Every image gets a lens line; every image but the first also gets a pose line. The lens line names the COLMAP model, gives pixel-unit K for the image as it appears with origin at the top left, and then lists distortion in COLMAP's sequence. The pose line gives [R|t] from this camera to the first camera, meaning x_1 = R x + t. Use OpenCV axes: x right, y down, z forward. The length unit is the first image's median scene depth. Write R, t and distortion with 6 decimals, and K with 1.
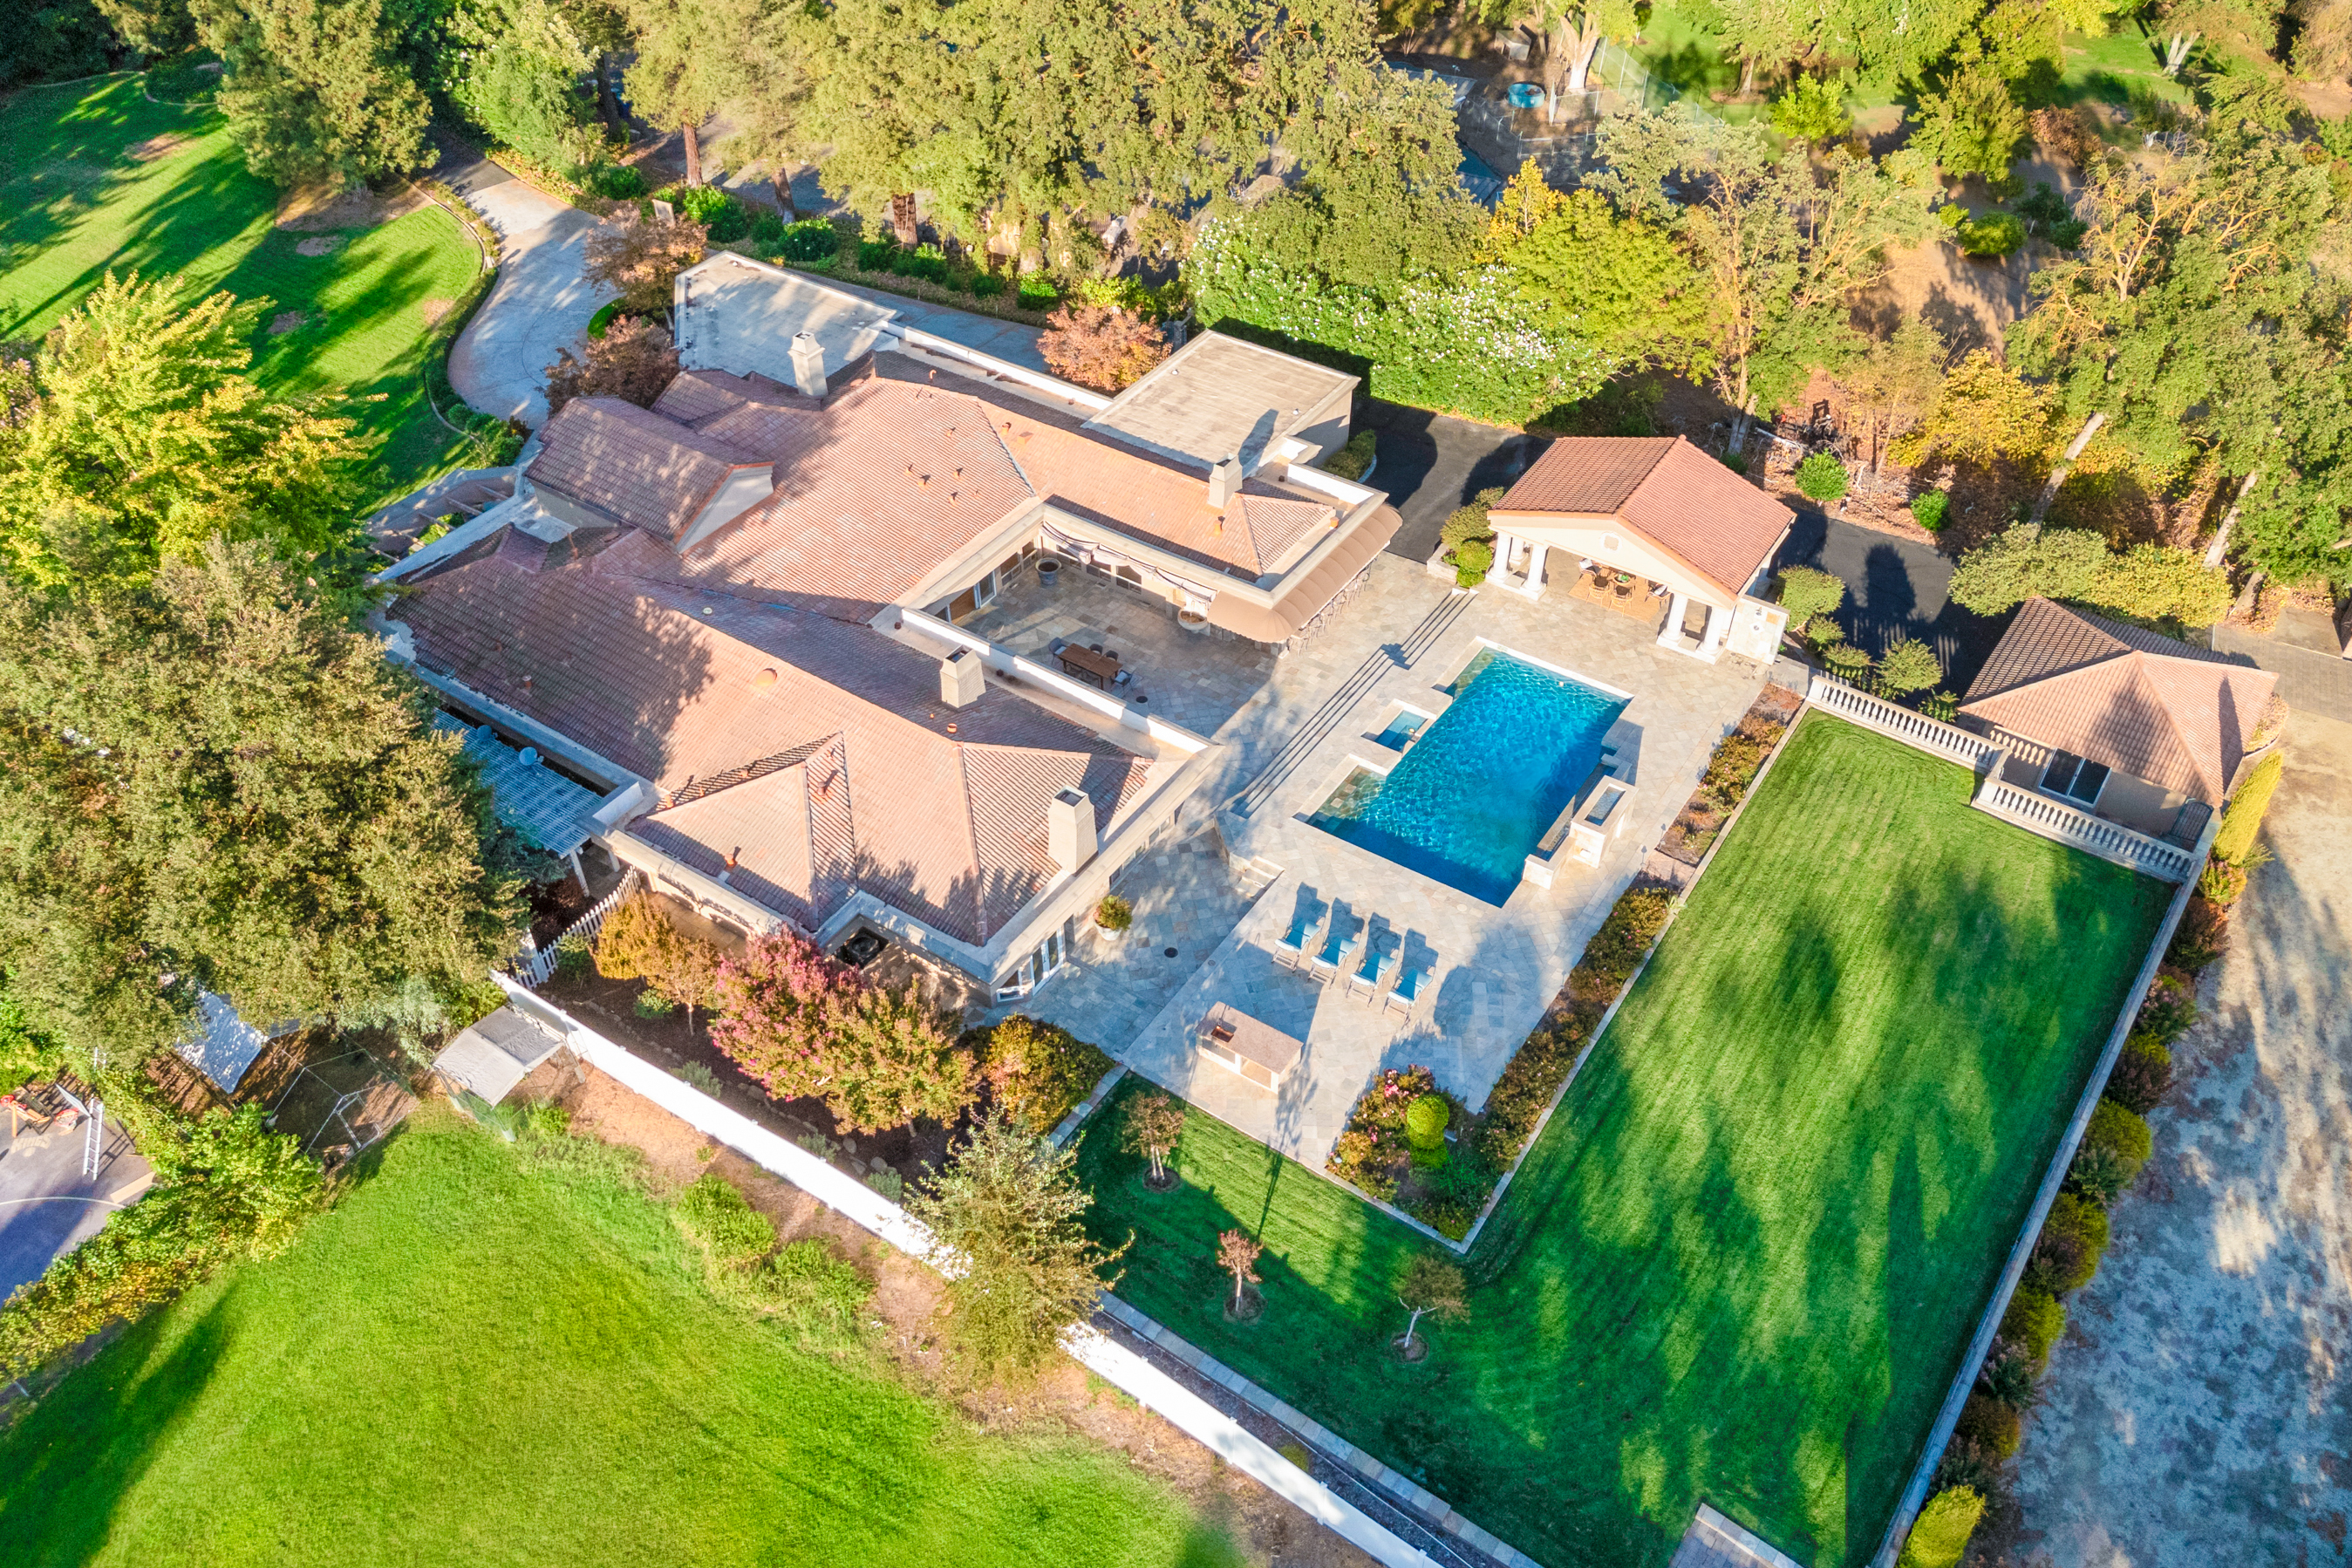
lens RADIAL K [[1831.1, 0, 1177.9], [0, 1831.1, 752.5], [0, 0, 1]] dist [0.007969, -0.000705]
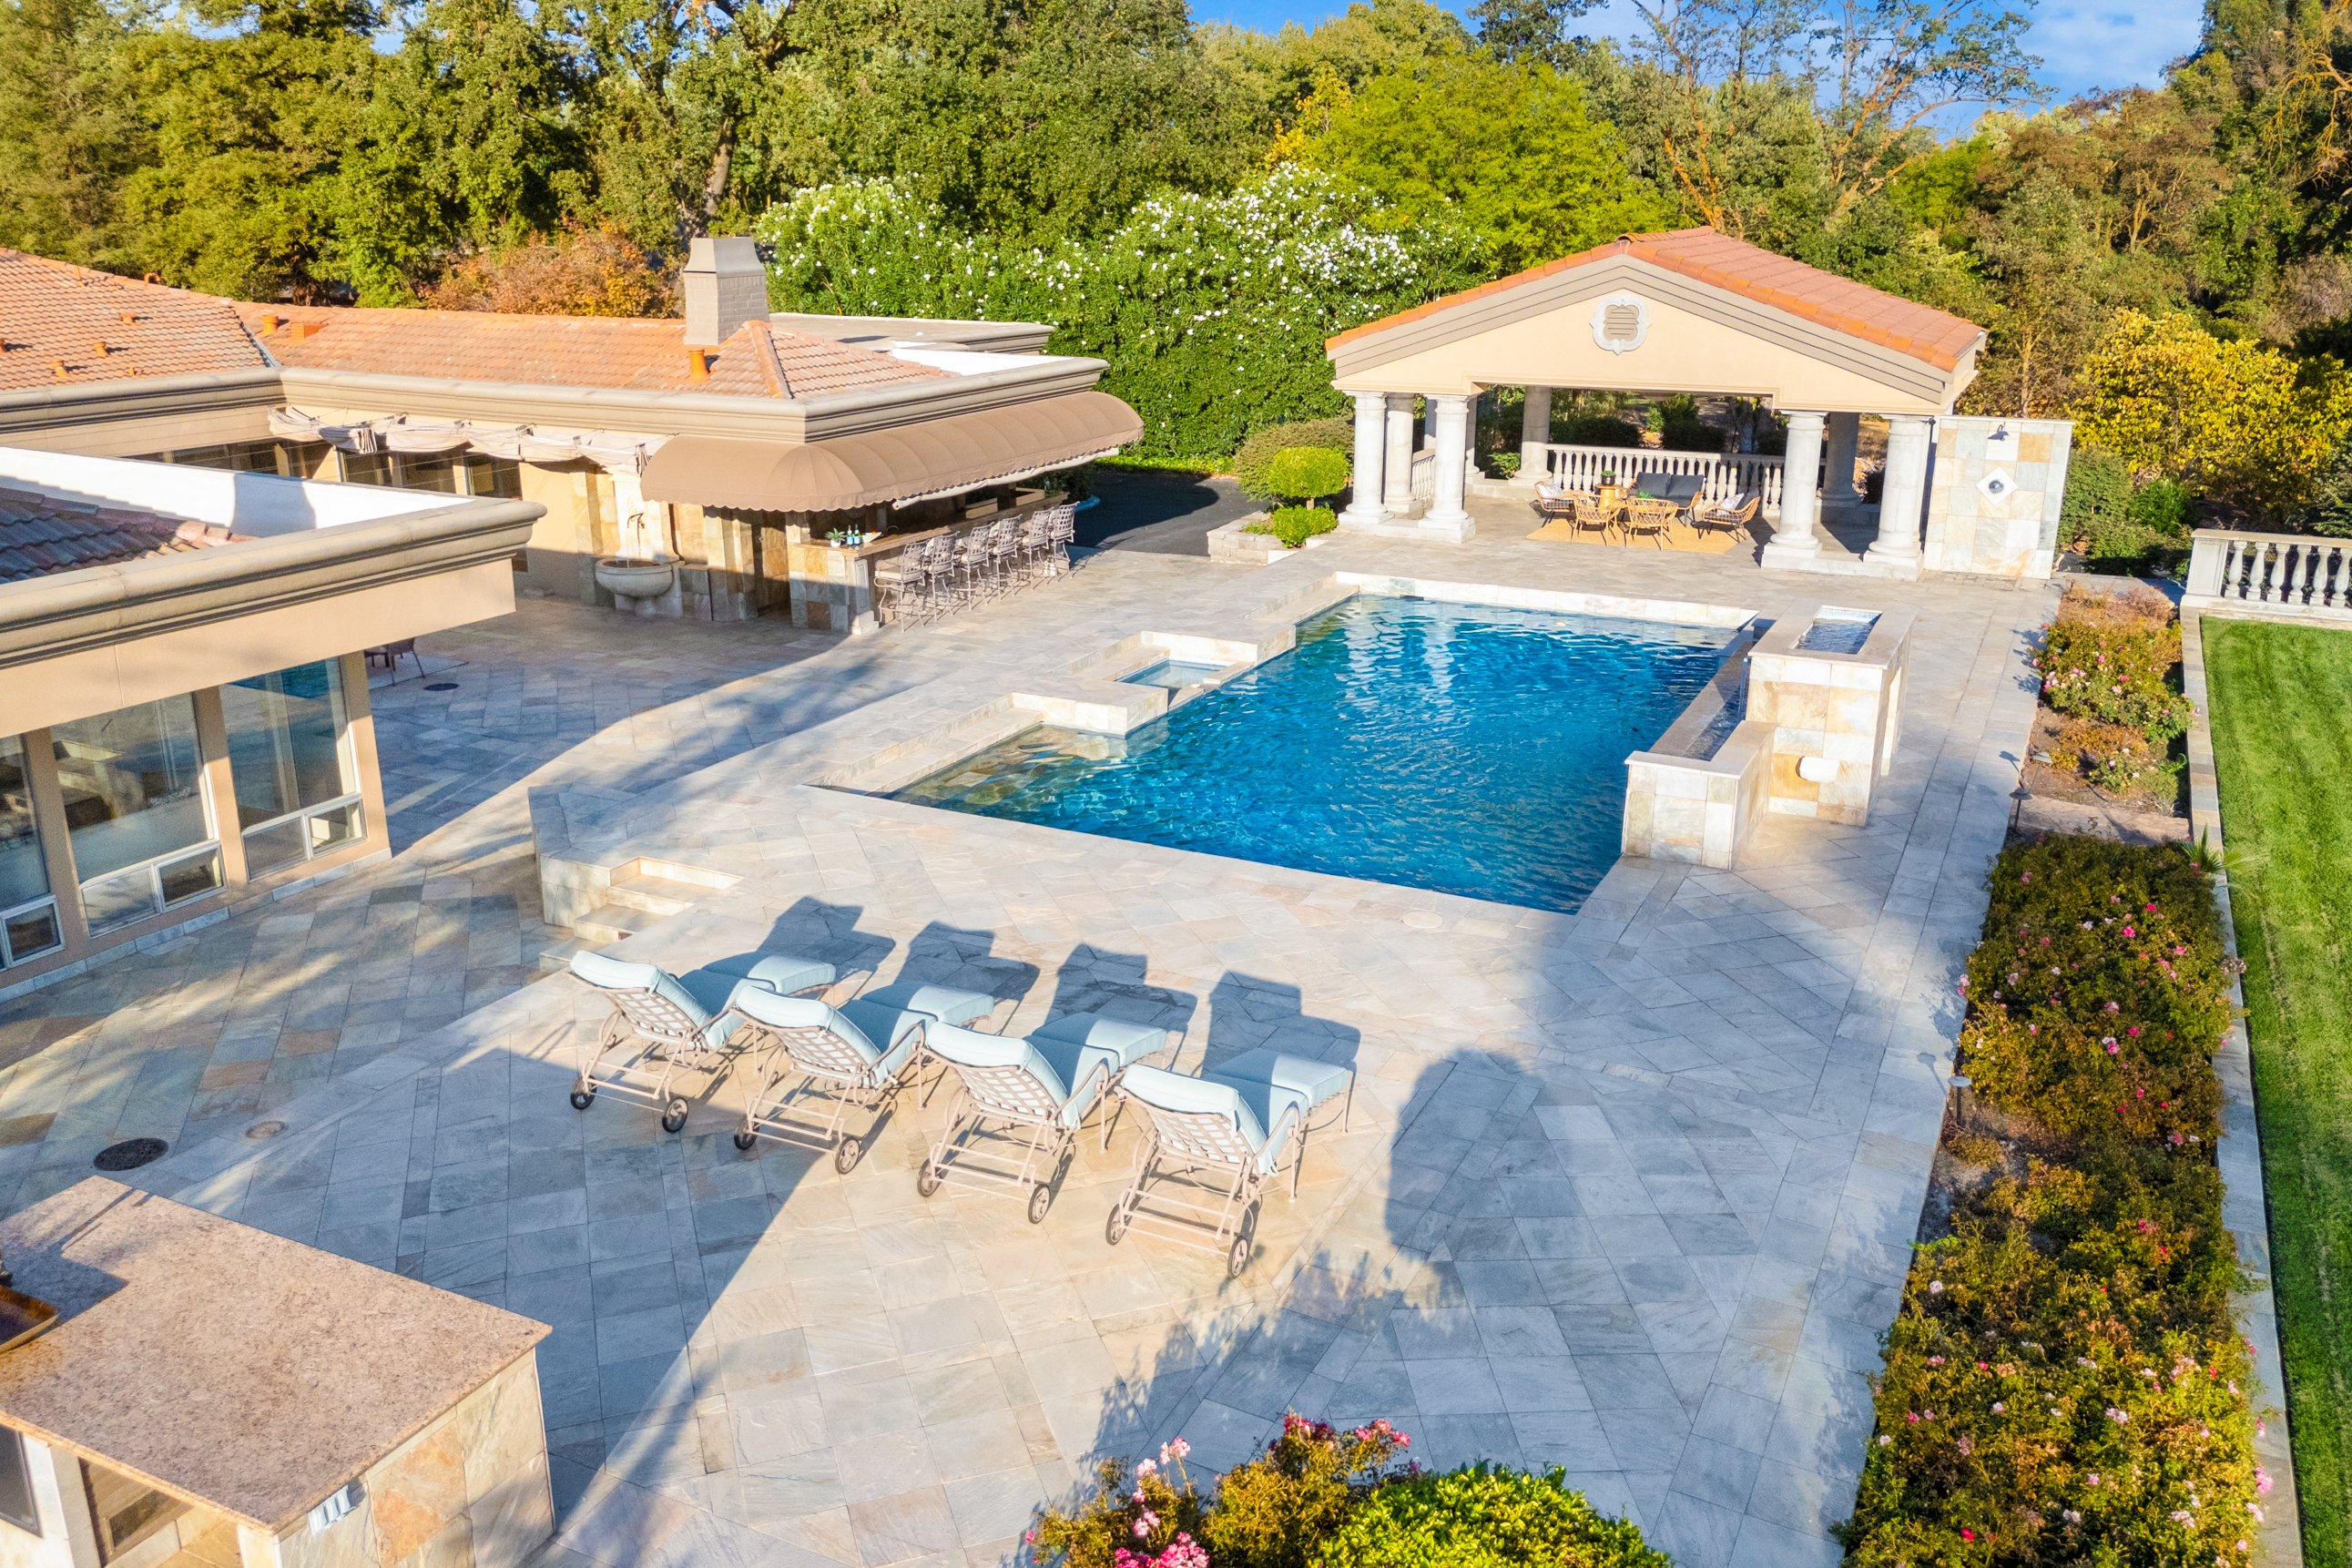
lens RADIAL K [[1831.1, 0, 1177.9], [0, 1831.1, 752.5], [0, 0, 1]] dist [0.007969, -0.000705]
pose [[0.992484, -0.040077, 0.115627, 0.091107], [0.084601, 0.907402, -0.411660, 0.164668], [-0.088422, 0.418349, 0.903972, 0.753504]]
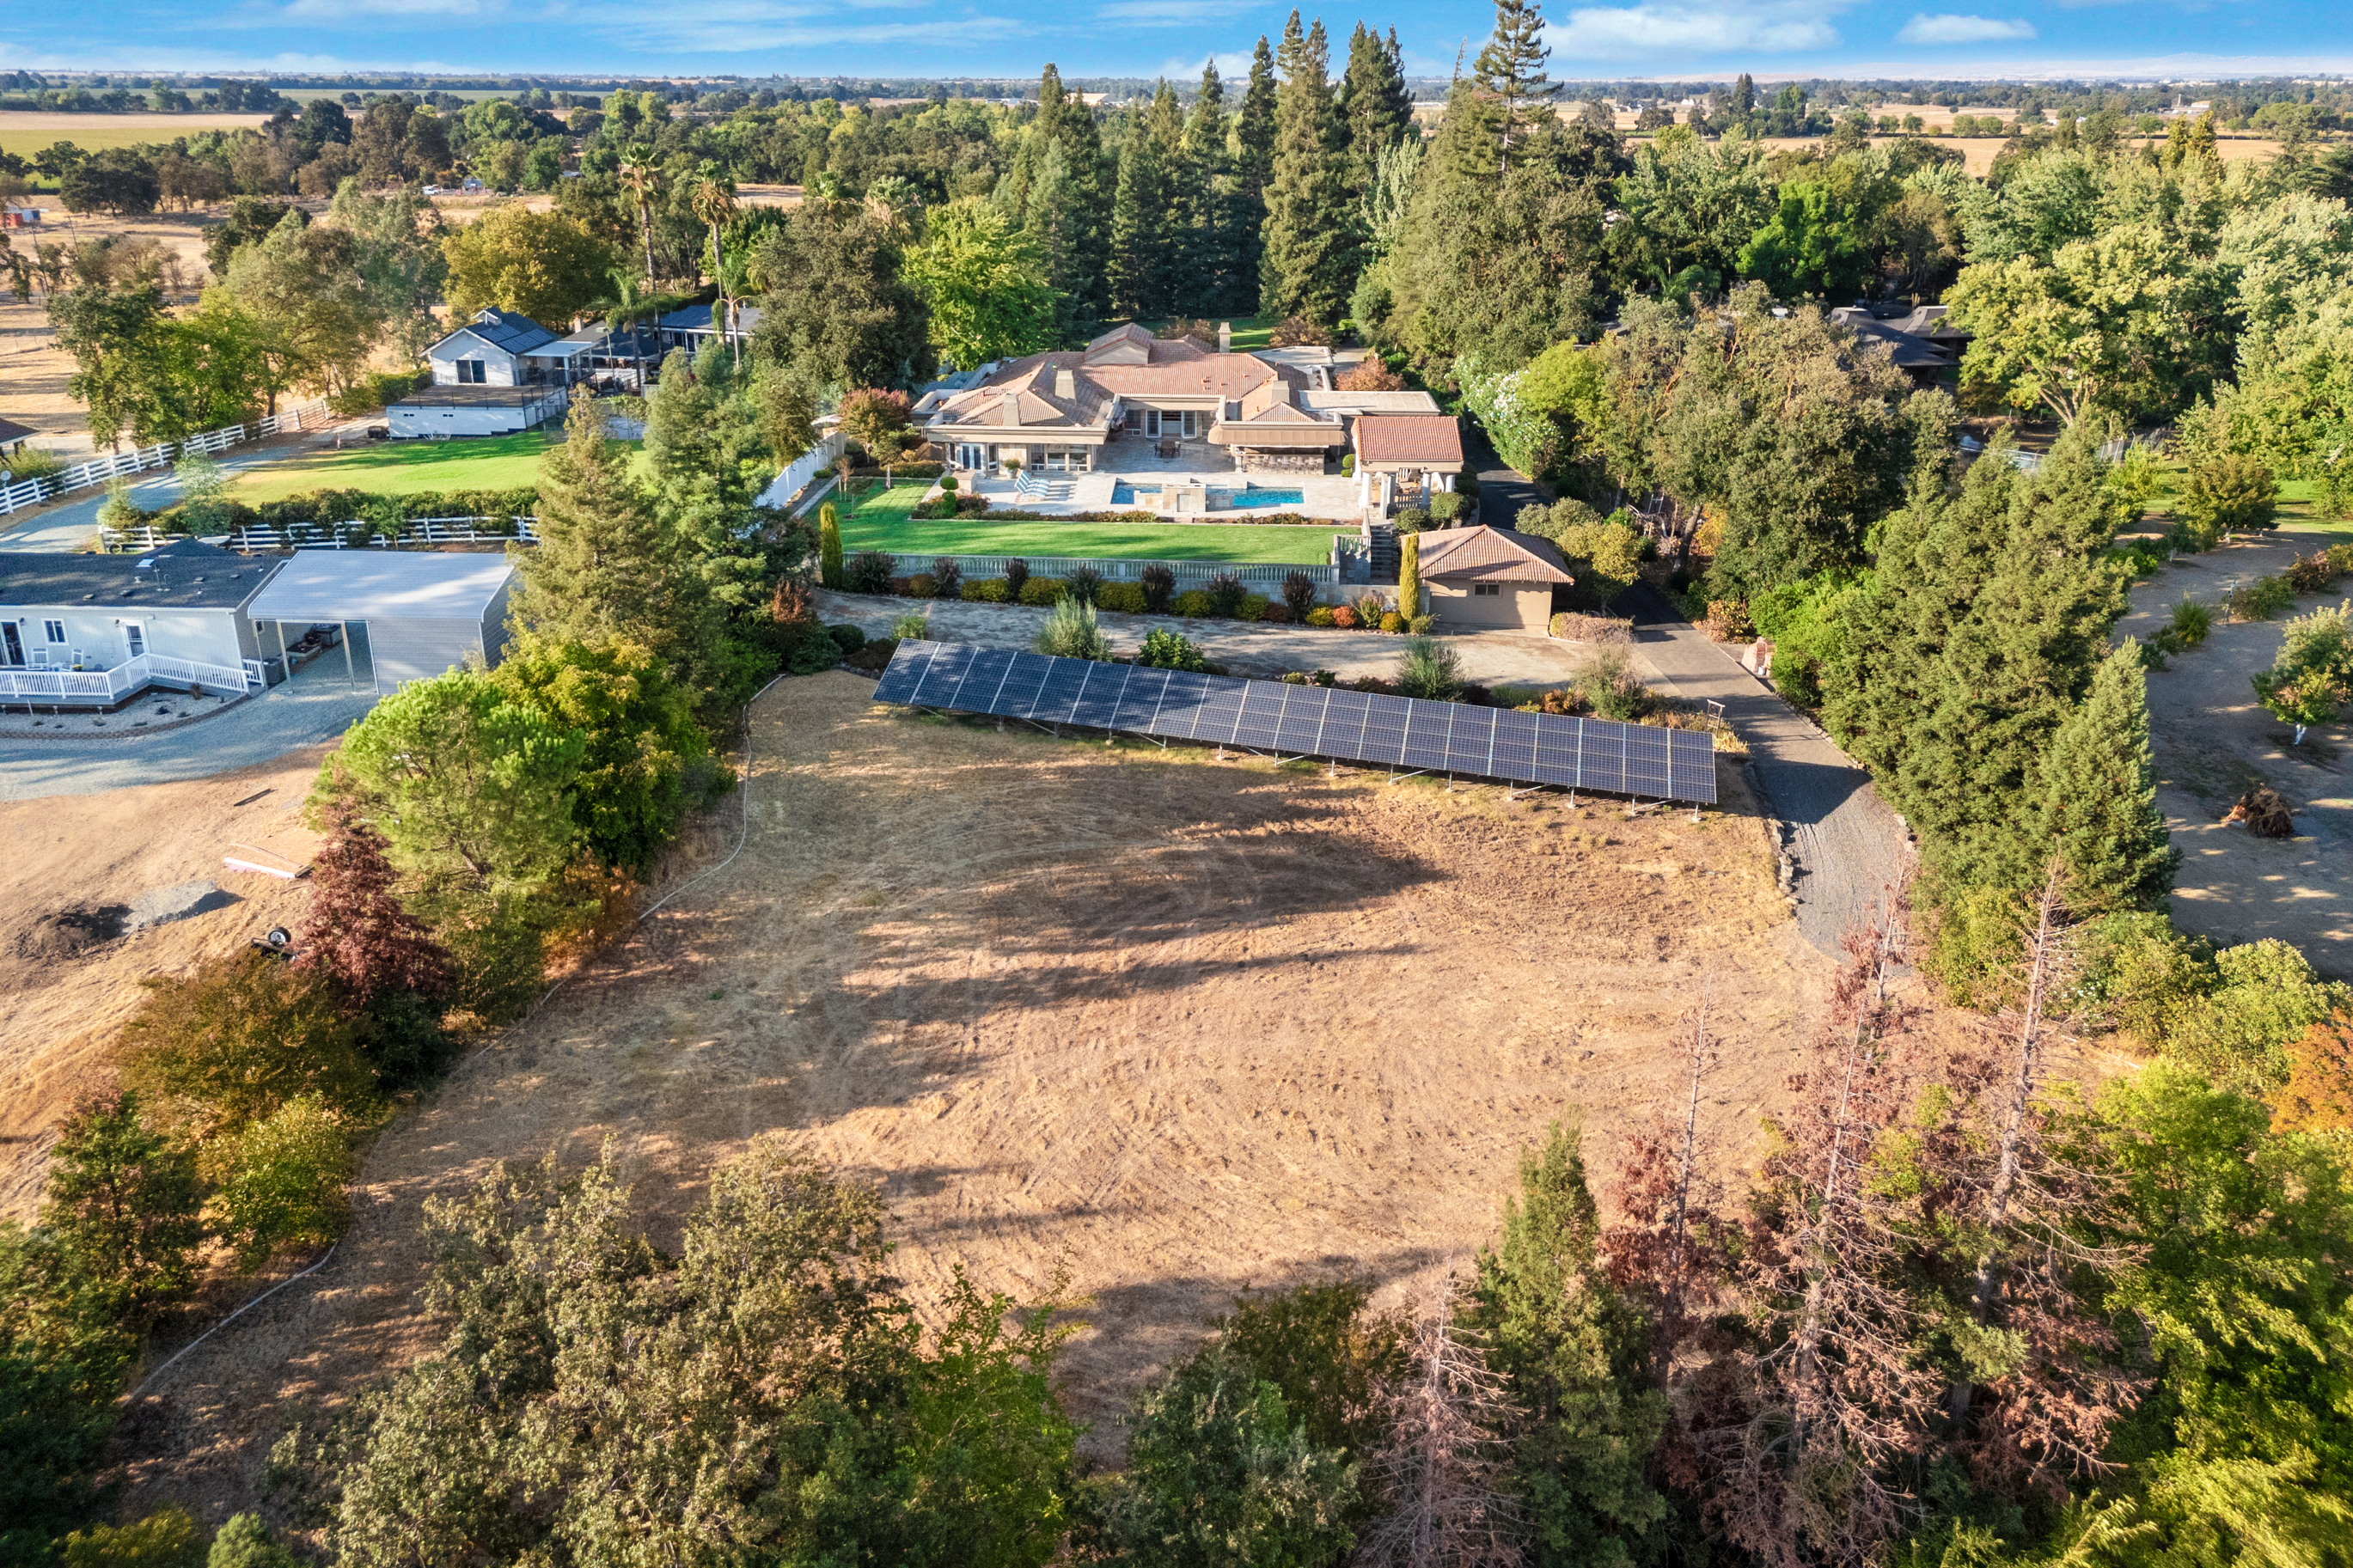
lens RADIAL K [[1831.7, 0, 1178.4], [0, 1831.7, 752.5], [0, 0, 1]] dist [0.007969, -0.000705]
pose [[0.508289, 0.293066, -0.809787, 1.898901], [-0.567345, 0.821375, -0.058852, 0.381536], [0.647891, 0.489342, 0.583765, 0.012201]]
